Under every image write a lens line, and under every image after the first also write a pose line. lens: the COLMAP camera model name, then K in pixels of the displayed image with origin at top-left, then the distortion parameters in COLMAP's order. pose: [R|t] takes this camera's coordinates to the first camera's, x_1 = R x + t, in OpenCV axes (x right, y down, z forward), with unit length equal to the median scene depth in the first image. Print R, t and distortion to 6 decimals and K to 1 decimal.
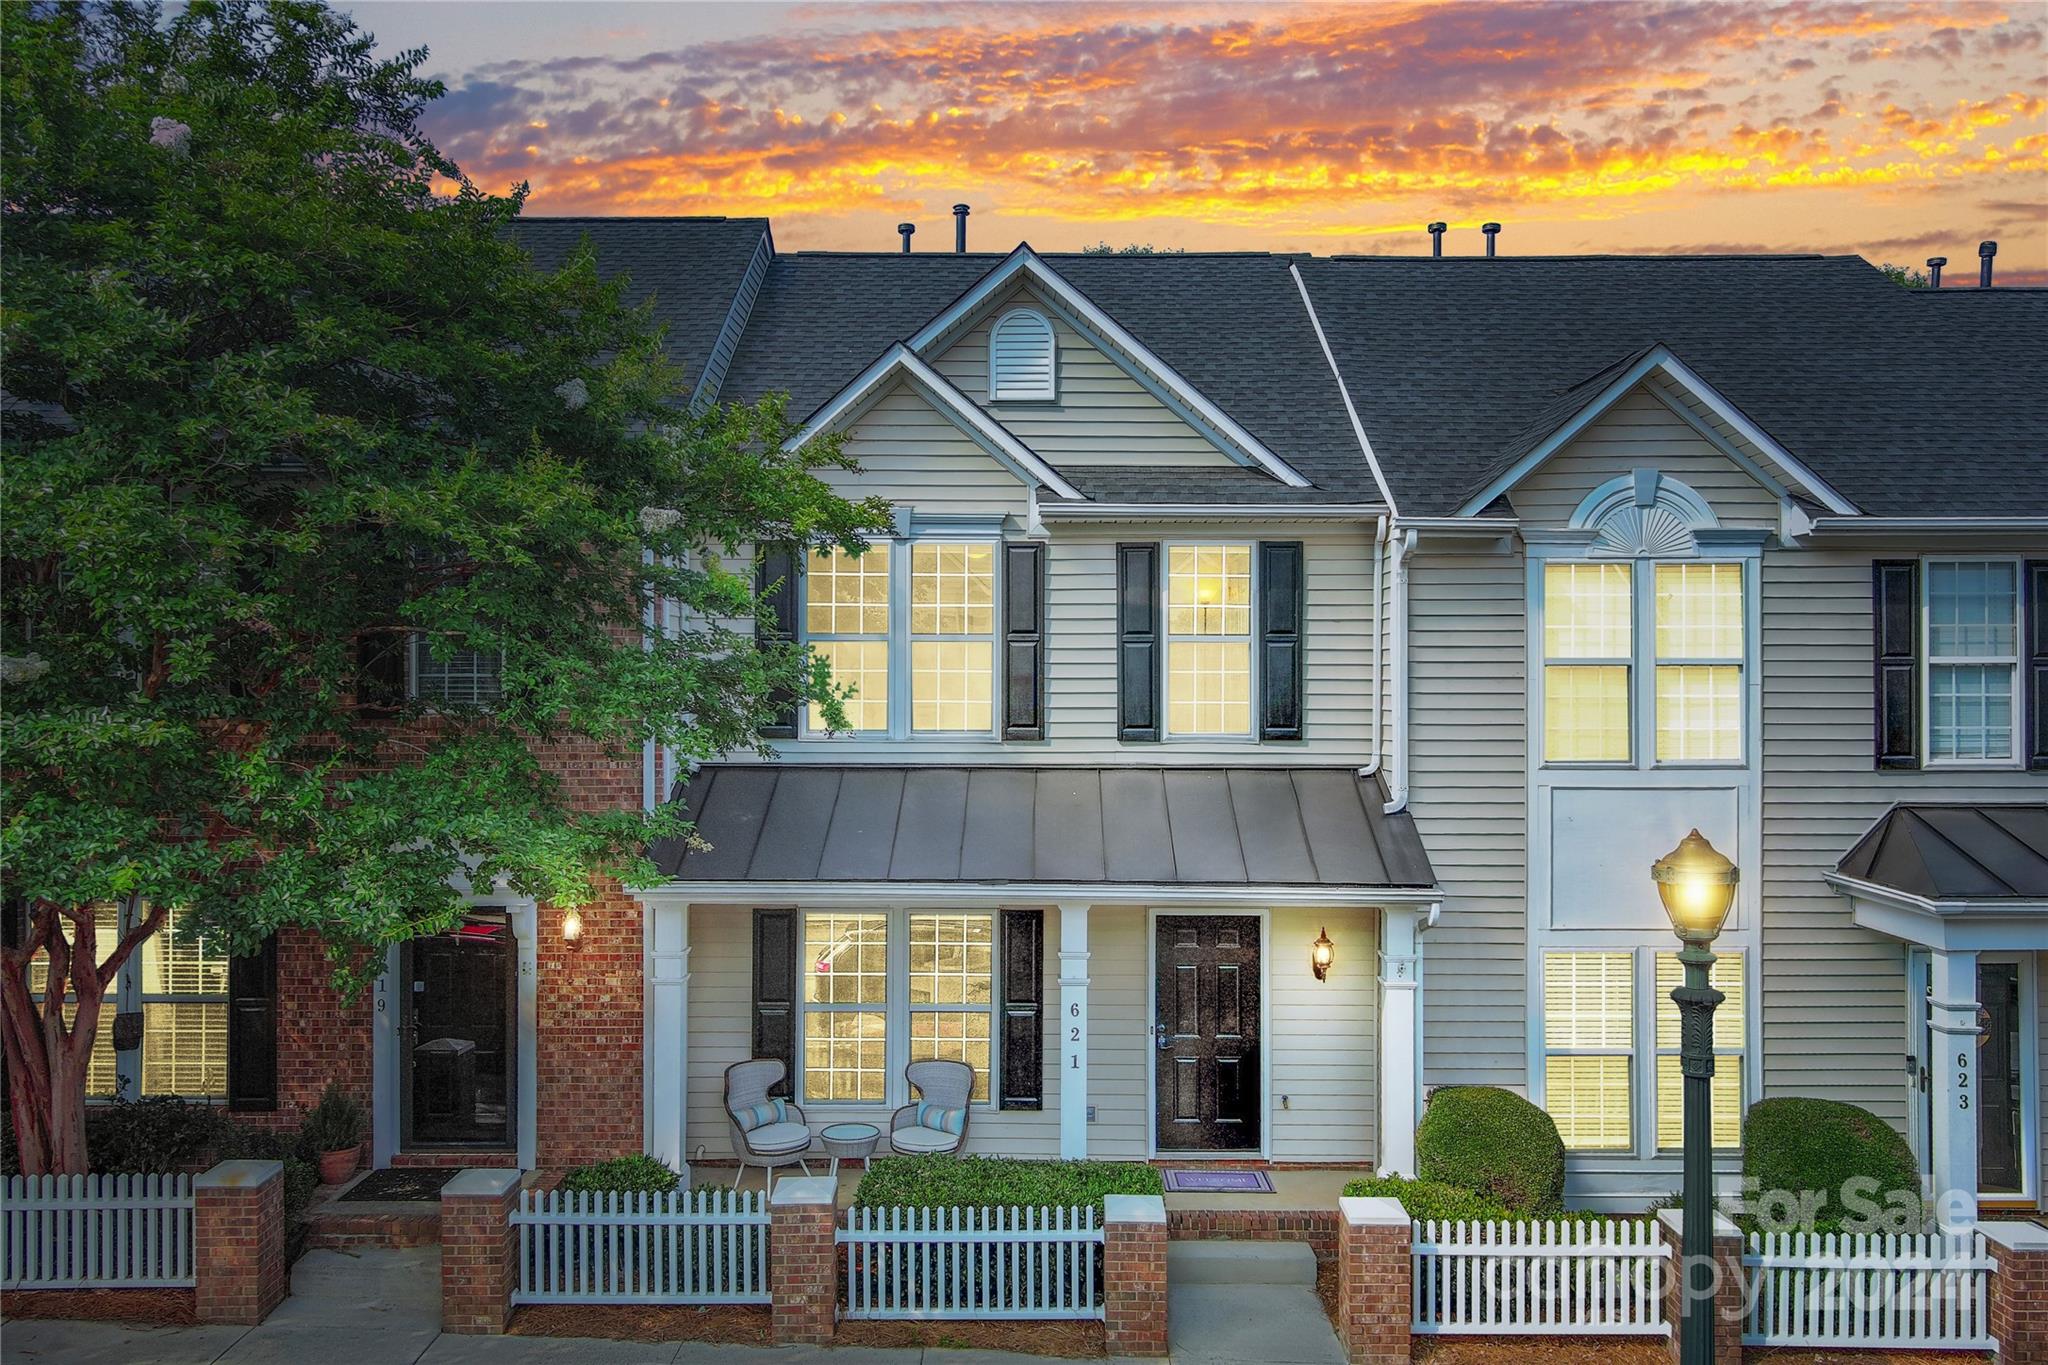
lens RADIAL K [[1611.6, 0, 1024.0], [0, 1611.6, 682.5], [0, 0, 1]] dist [0.000046, 0.017418]
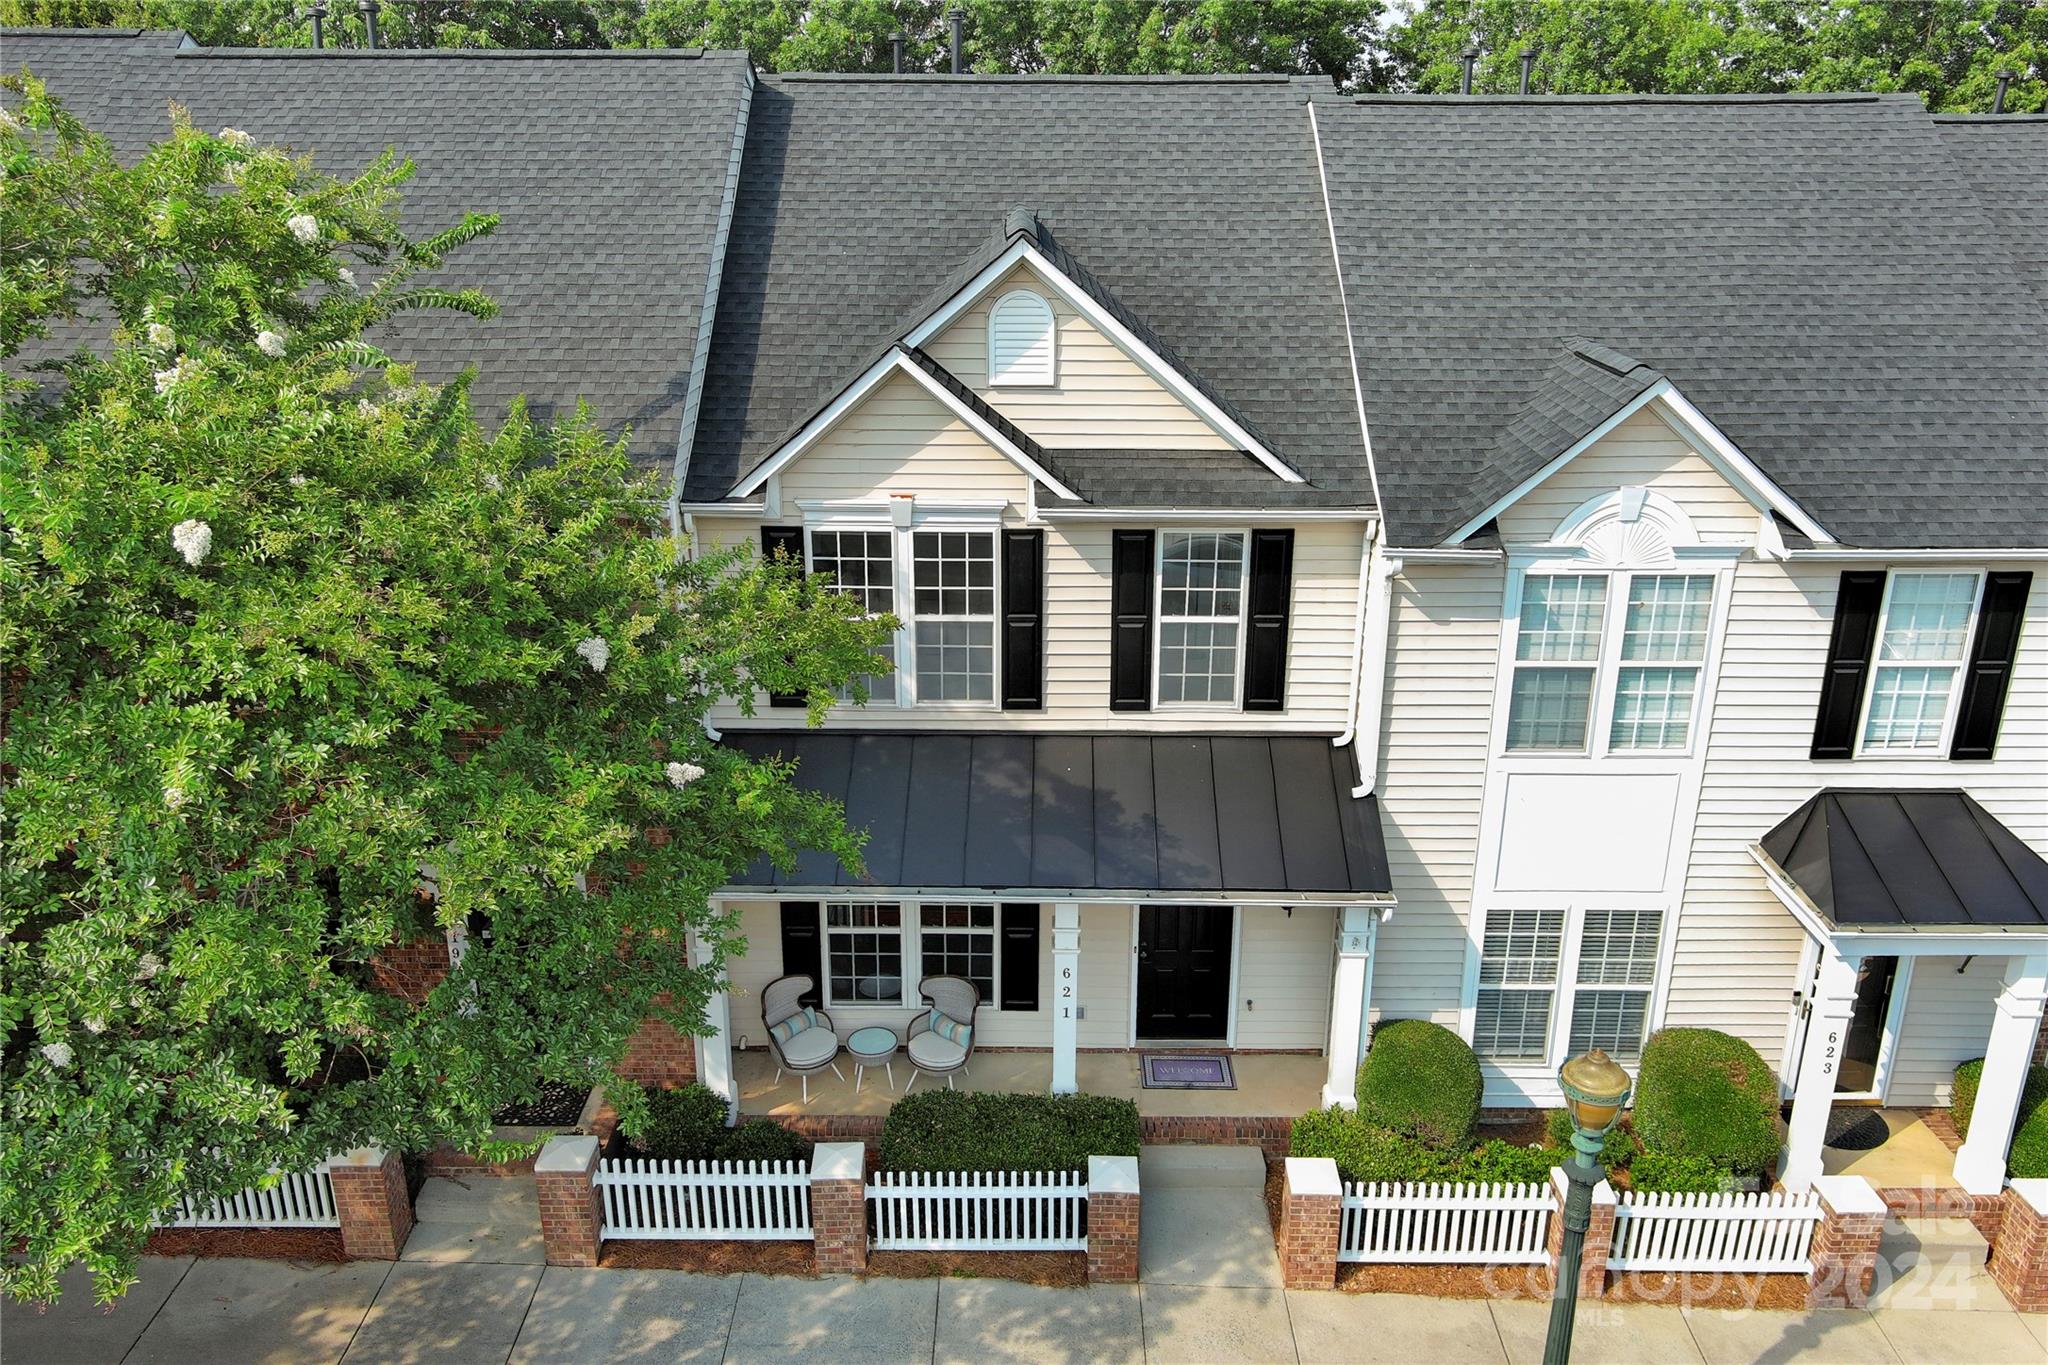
lens RADIAL K [[1611.6, 0, 1024.0], [0, 1611.6, 682.5], [0, 0, 1]] dist [0.000046, 0.017418]
pose [[0.999997, 0.002126, -0.001458, 0.002677], [-0.001485, 0.937474, 0.348051, -0.384303], [0.002106, -0.348048, 0.937474, 0.003784]]
